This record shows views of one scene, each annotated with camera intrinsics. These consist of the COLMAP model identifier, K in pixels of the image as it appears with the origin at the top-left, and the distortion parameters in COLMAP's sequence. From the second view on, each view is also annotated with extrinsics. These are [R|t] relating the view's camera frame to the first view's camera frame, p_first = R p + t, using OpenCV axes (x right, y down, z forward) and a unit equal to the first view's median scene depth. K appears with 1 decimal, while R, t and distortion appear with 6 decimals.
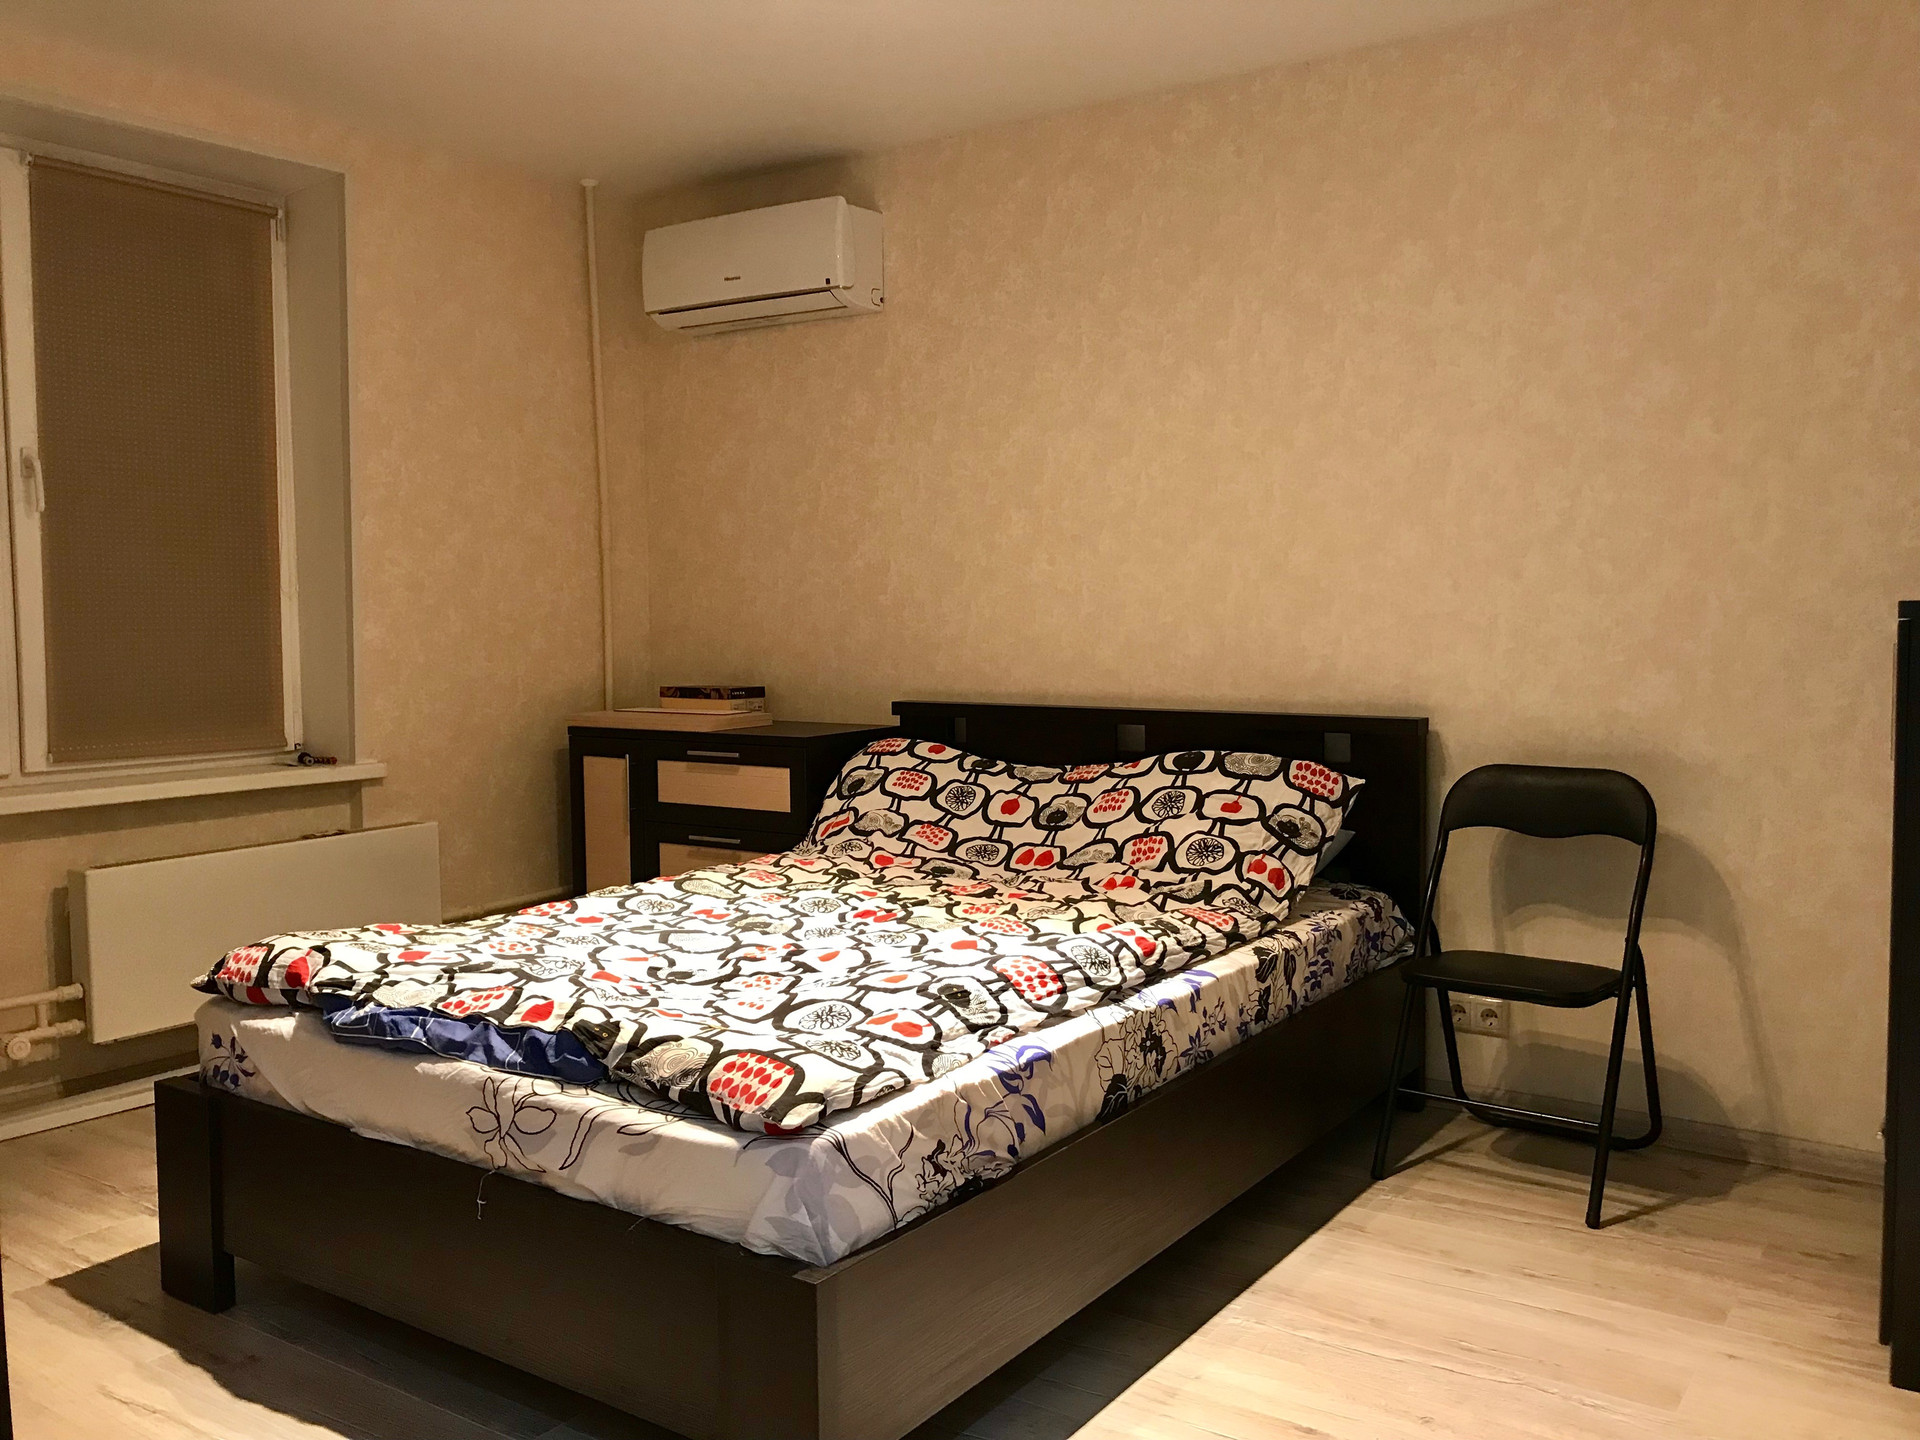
lens RADIAL K [[1591.2, 0, 968.0], [0, 1591.2, 717.4], [0, 0, 1]] dist [0.110936, -0.162130]
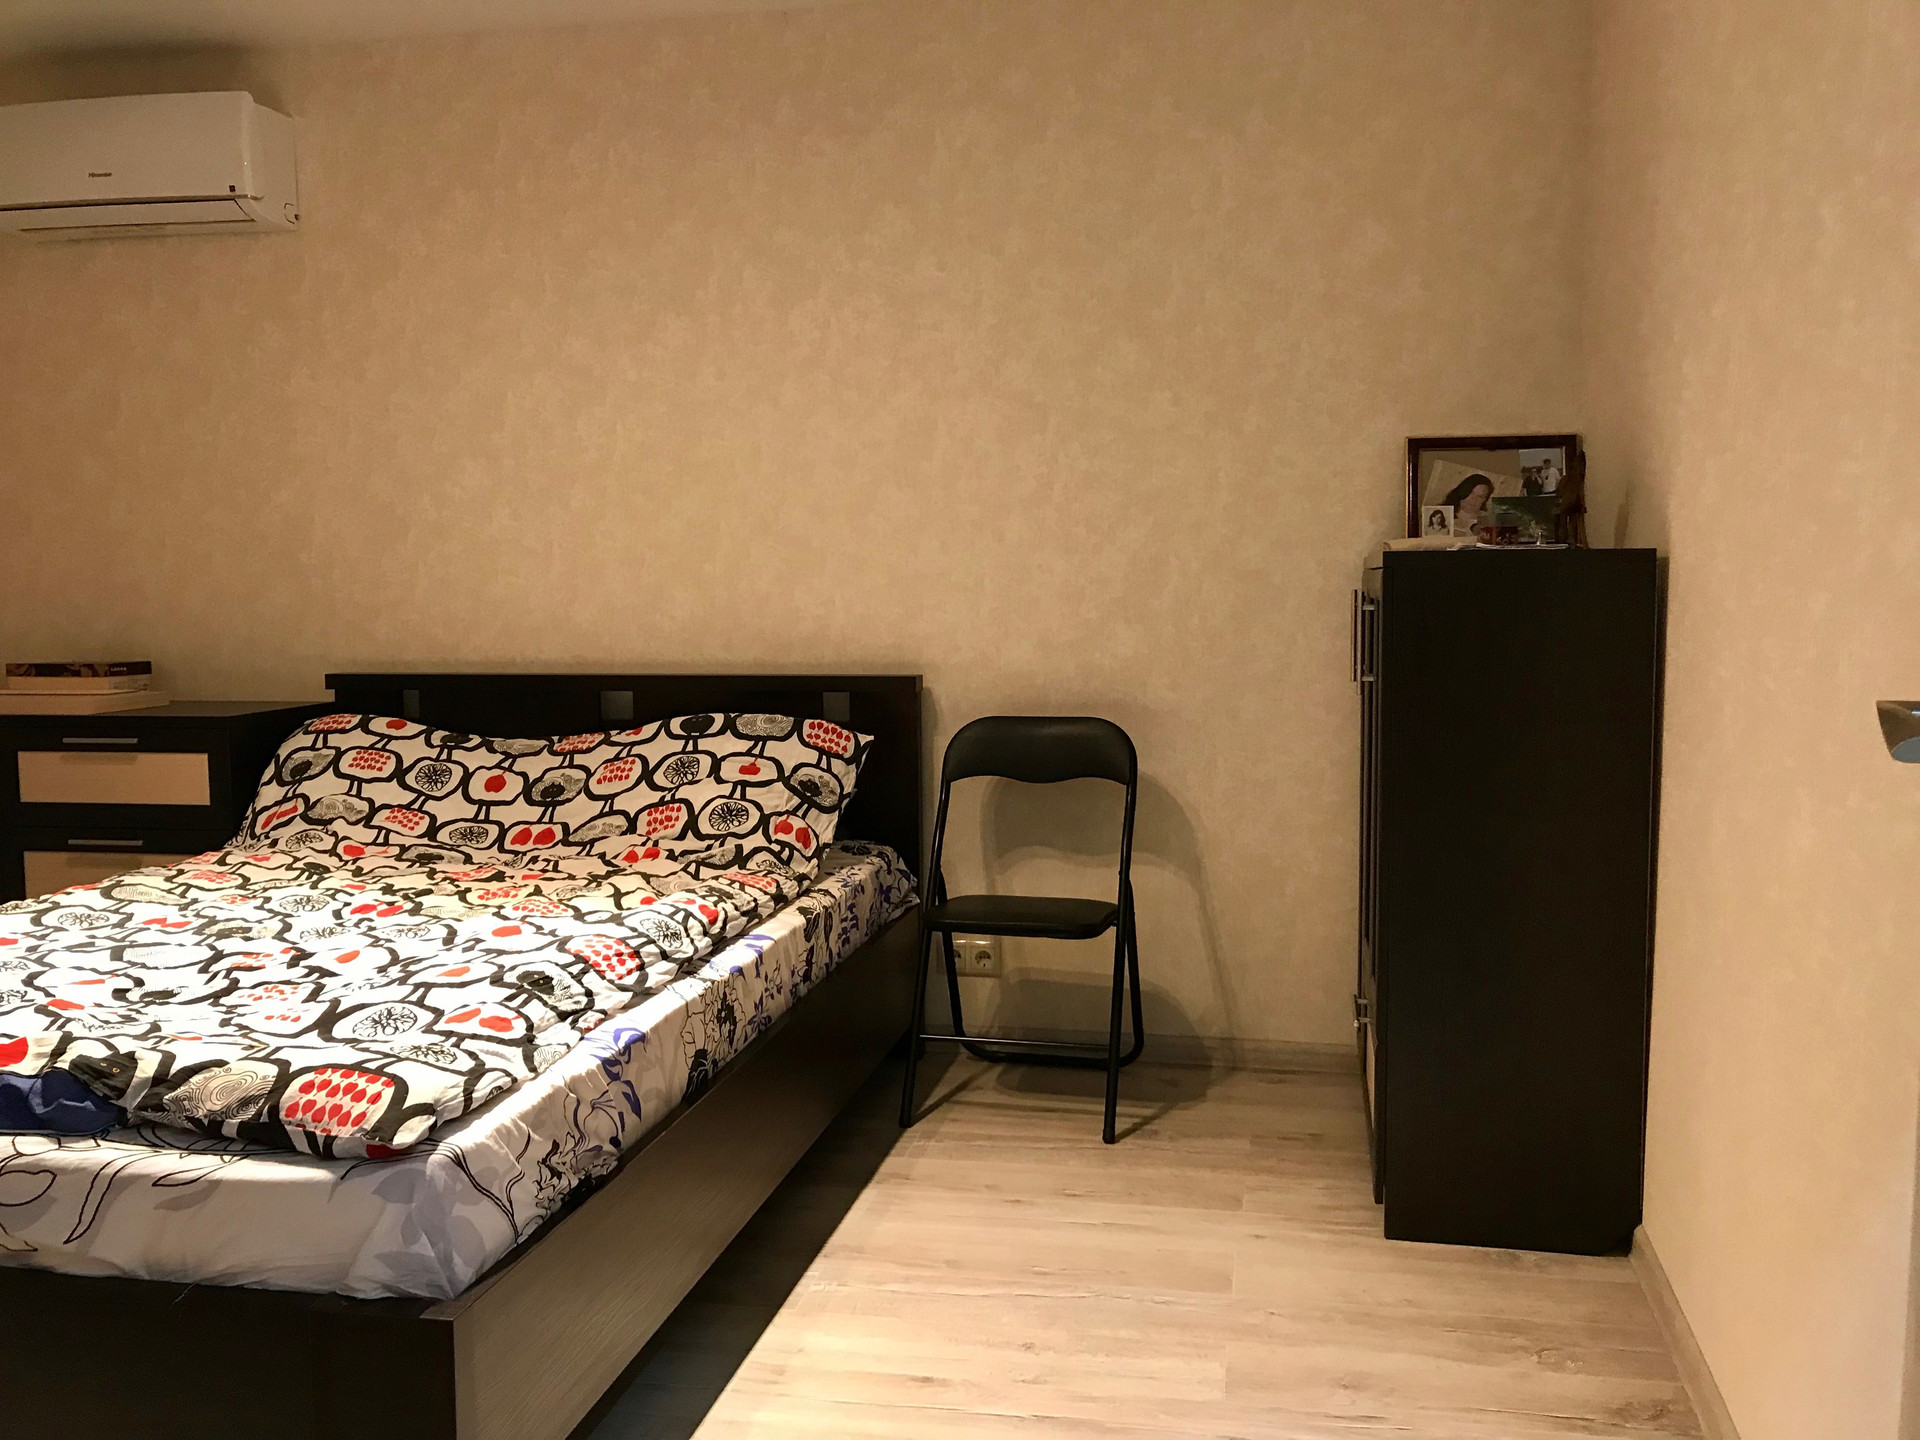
lens RADIAL K [[1605.7, 0, 964.4], [0, 1605.7, 710.9], [0, 0, 1]] dist [0.033960, 0.004362]
pose [[0.918863, -0.031331, 0.393331, -0.115218], [0.028901, 0.999509, 0.012101, 0.014798], [-0.393517, 0.000249, 0.919317, 0.060874]]
